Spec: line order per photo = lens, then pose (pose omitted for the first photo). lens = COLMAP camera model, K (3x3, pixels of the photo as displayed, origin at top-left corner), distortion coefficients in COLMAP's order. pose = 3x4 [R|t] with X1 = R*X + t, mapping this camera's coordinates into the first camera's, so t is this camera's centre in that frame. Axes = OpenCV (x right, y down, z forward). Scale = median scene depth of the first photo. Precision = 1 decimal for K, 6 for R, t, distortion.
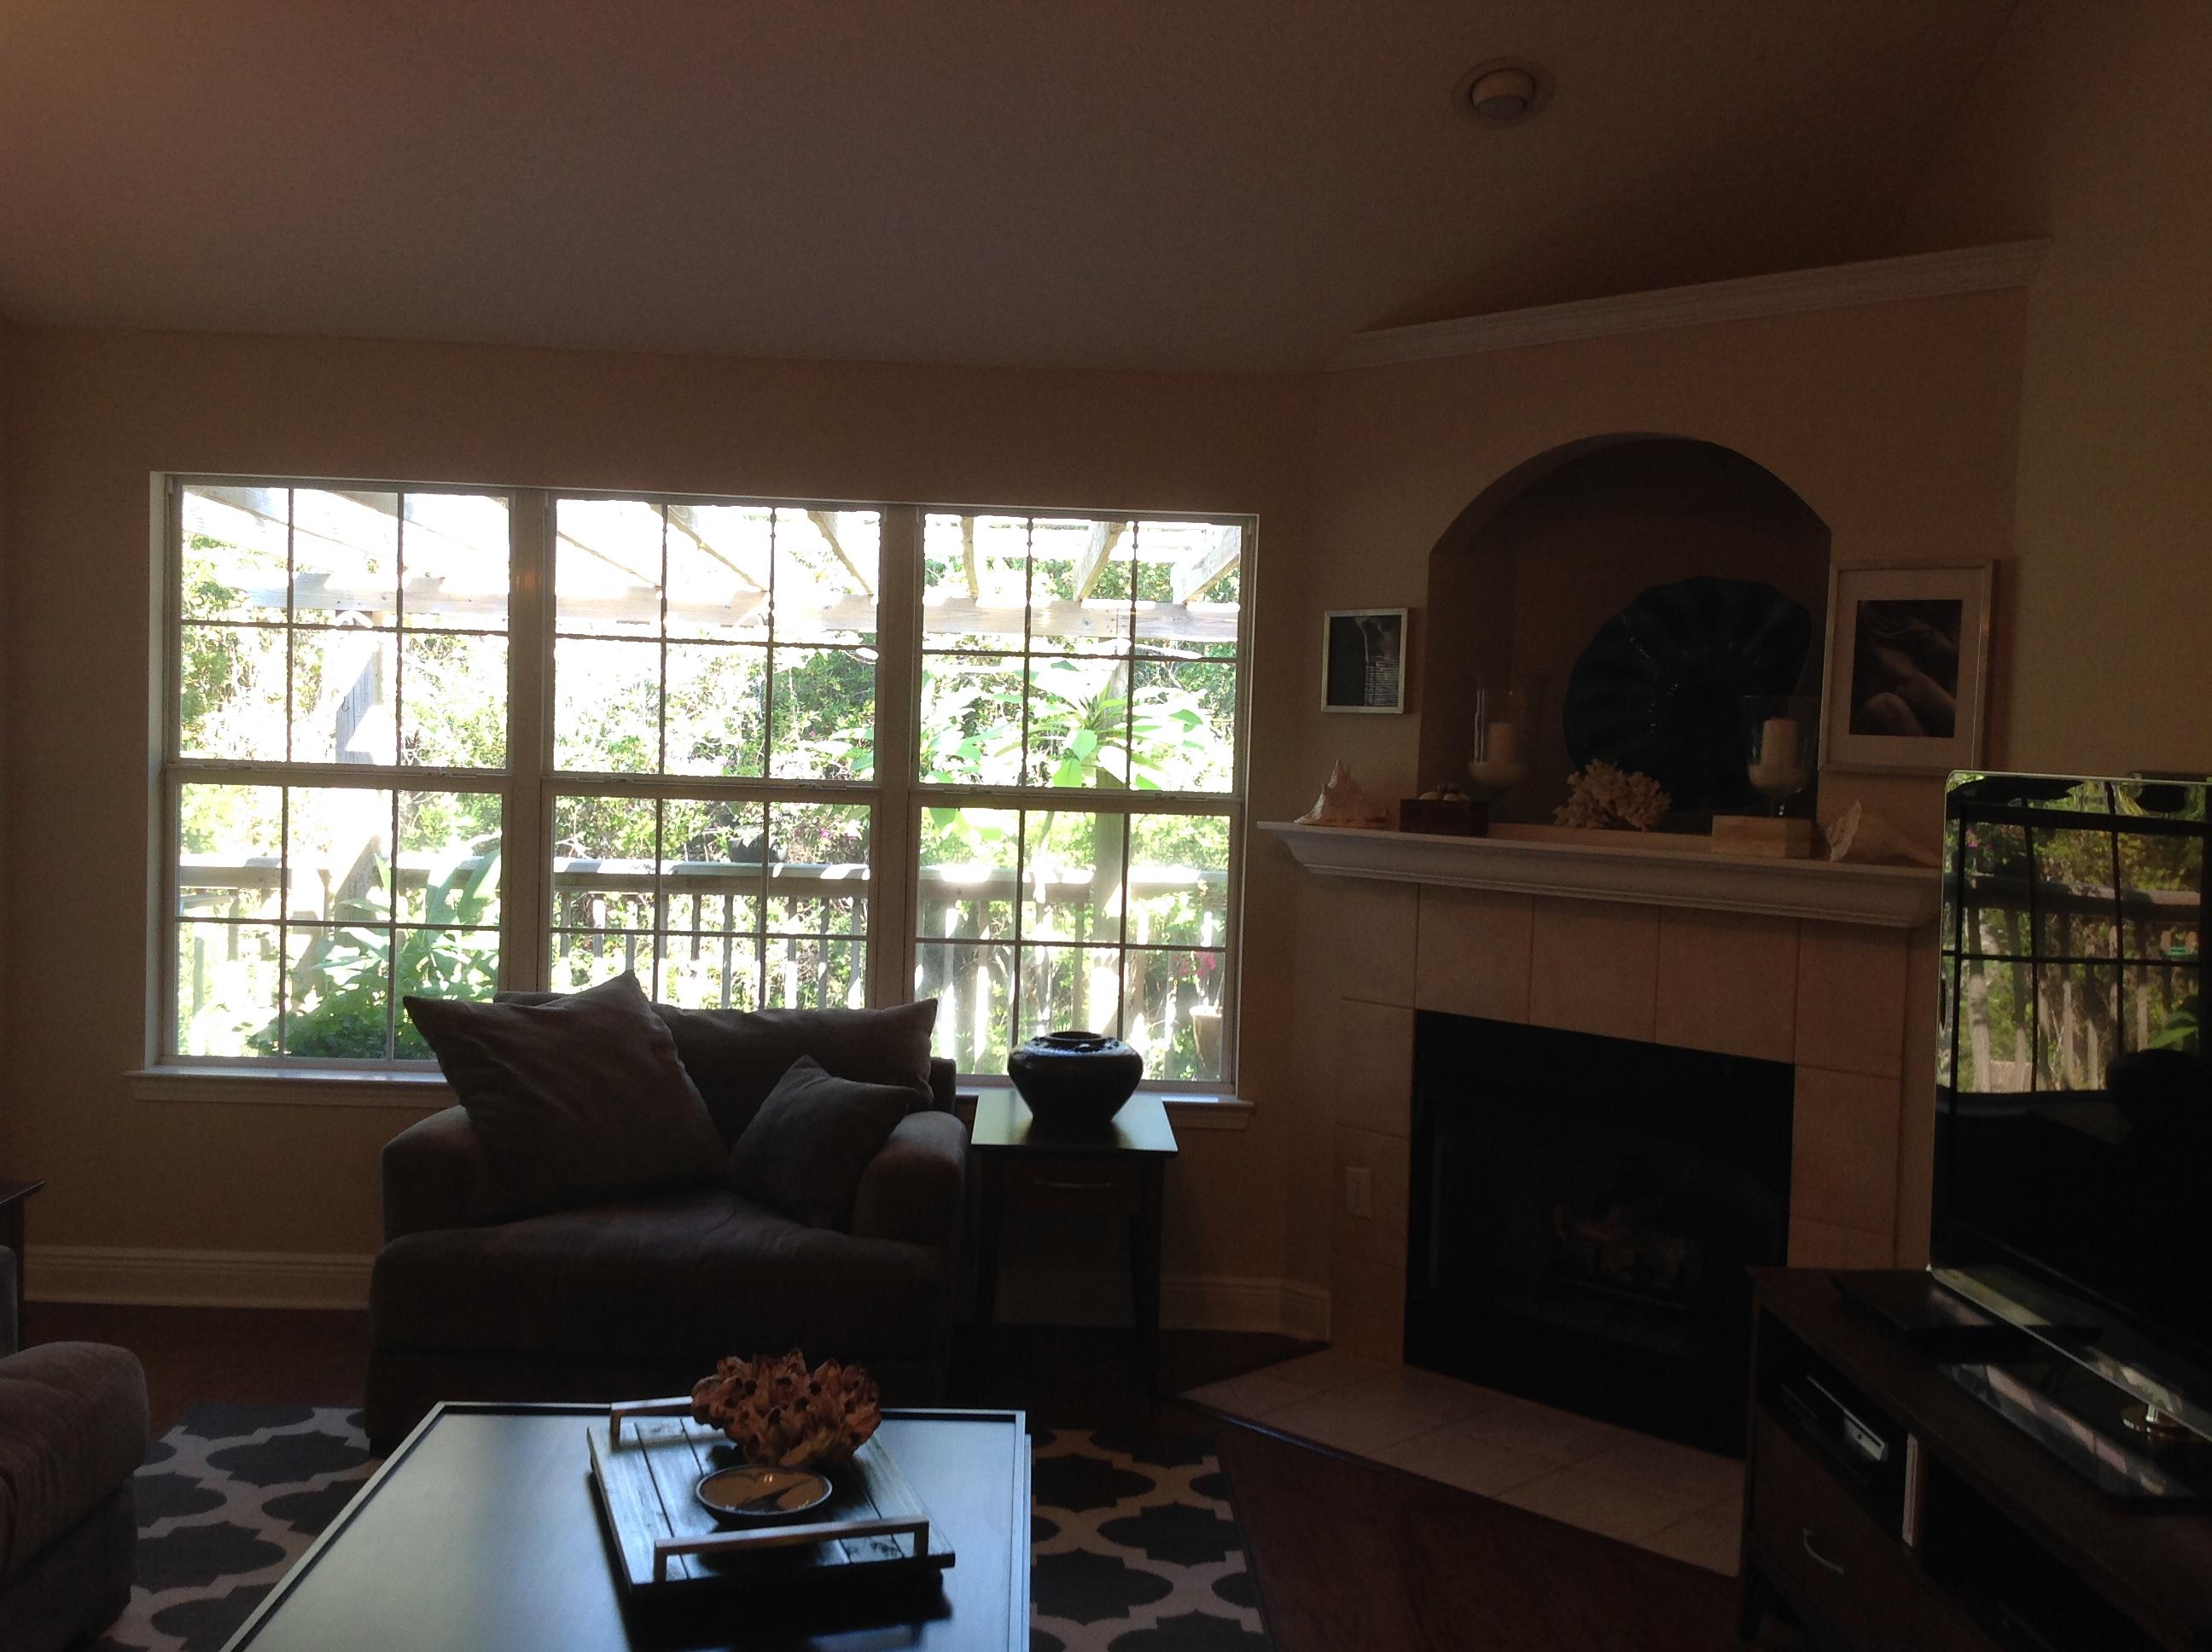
lens RADIAL K [[2255.4, 0, 1163.6], [0, 2255.4, 871.8], [0, 0, 1]] dist [0.227906, -0.012020]
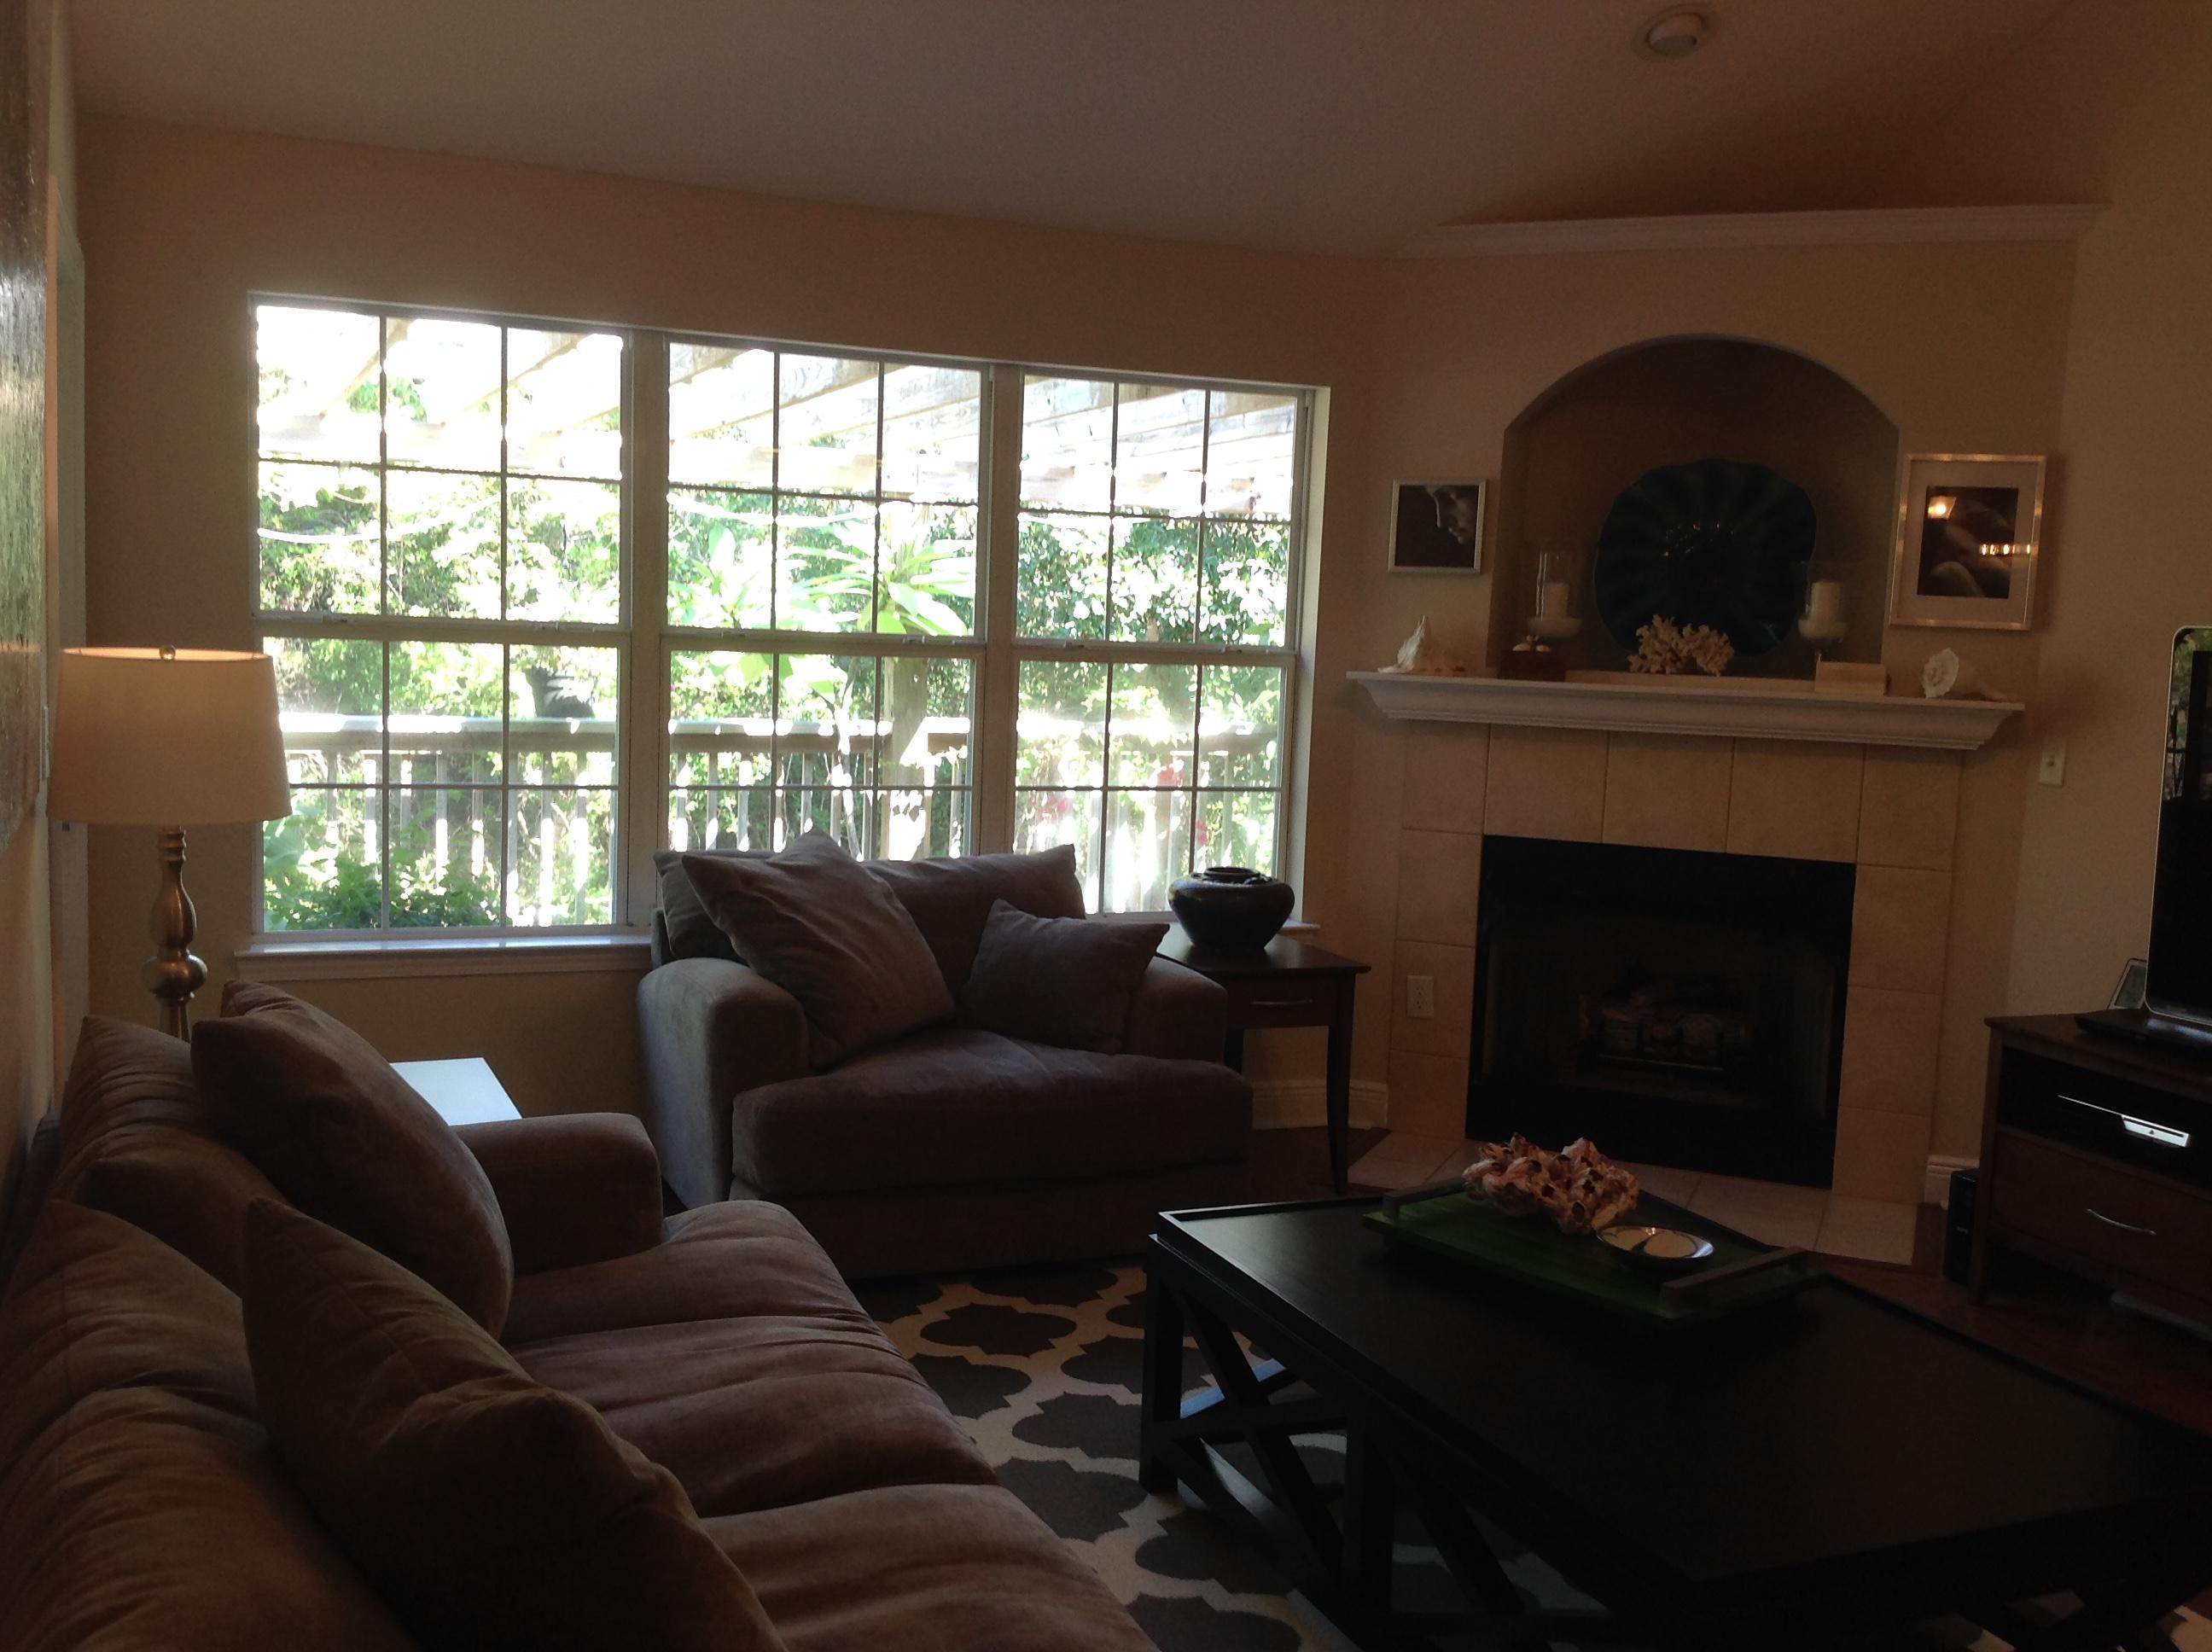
lens RADIAL K [[2255.4, 0, 1163.6], [0, 2255.4, 871.8], [0, 0, 1]] dist [0.227906, -0.012020]
pose [[0.916566, -0.045601, 0.397275, -0.501271], [0.015269, 0.996743, 0.079183, -0.014111], [-0.399592, -0.066510, 0.914277, 0.013269]]
